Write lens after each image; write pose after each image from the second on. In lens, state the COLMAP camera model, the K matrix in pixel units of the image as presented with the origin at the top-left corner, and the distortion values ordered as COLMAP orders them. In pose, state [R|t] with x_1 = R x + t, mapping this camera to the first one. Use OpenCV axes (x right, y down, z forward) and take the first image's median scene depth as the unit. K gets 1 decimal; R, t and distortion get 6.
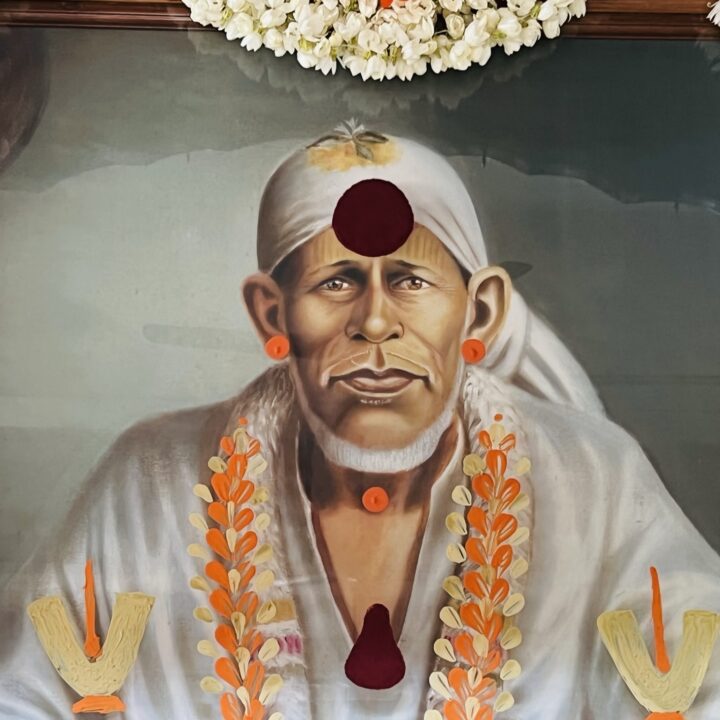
lens RADIAL K [[1509.7, 0, 334.5], [0, 1509.7, 364.6], [0, 0, 1]] dist [0.104608, 0.000000]
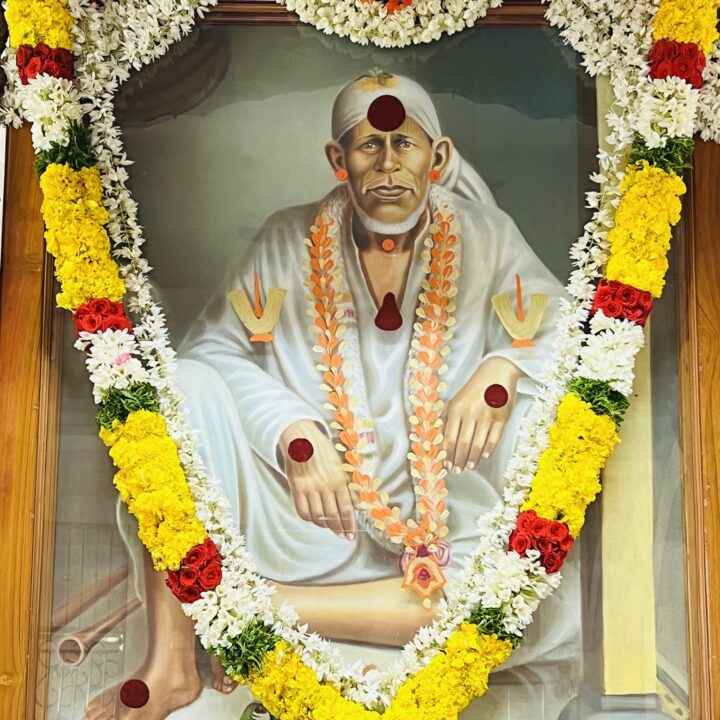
lens RADIAL K [[1509.7, 0, 360.6], [0, 1509.7, 365.9], [0, 0, 1]] dist [0.104608, 0.000000]
pose [[0.999927, -0.008791, -0.008303, 0.003972], [0.008883, 0.999898, 0.011184, 0.234198], [0.008204, -0.011256, 0.999903, -1.132600]]
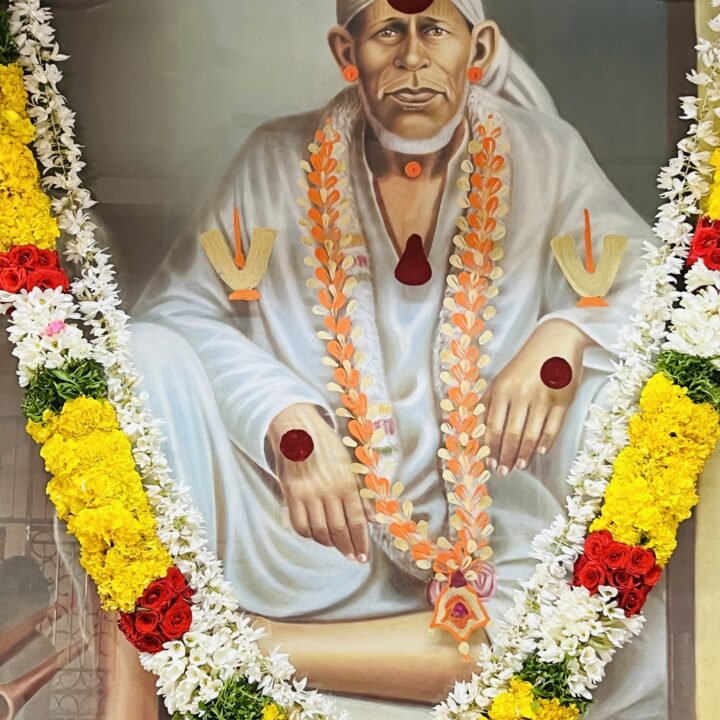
lens RADIAL K [[1509.7, 0, 360.6], [0, 1509.7, 367.1], [0, 0, 1]] dist [0.104608, 0.000000]
pose [[0.999871, -0.008721, -0.013503, -0.008462], [0.009986, 0.995273, 0.096598, 0.140966], [0.012597, -0.096721, 0.995232, -0.607951]]
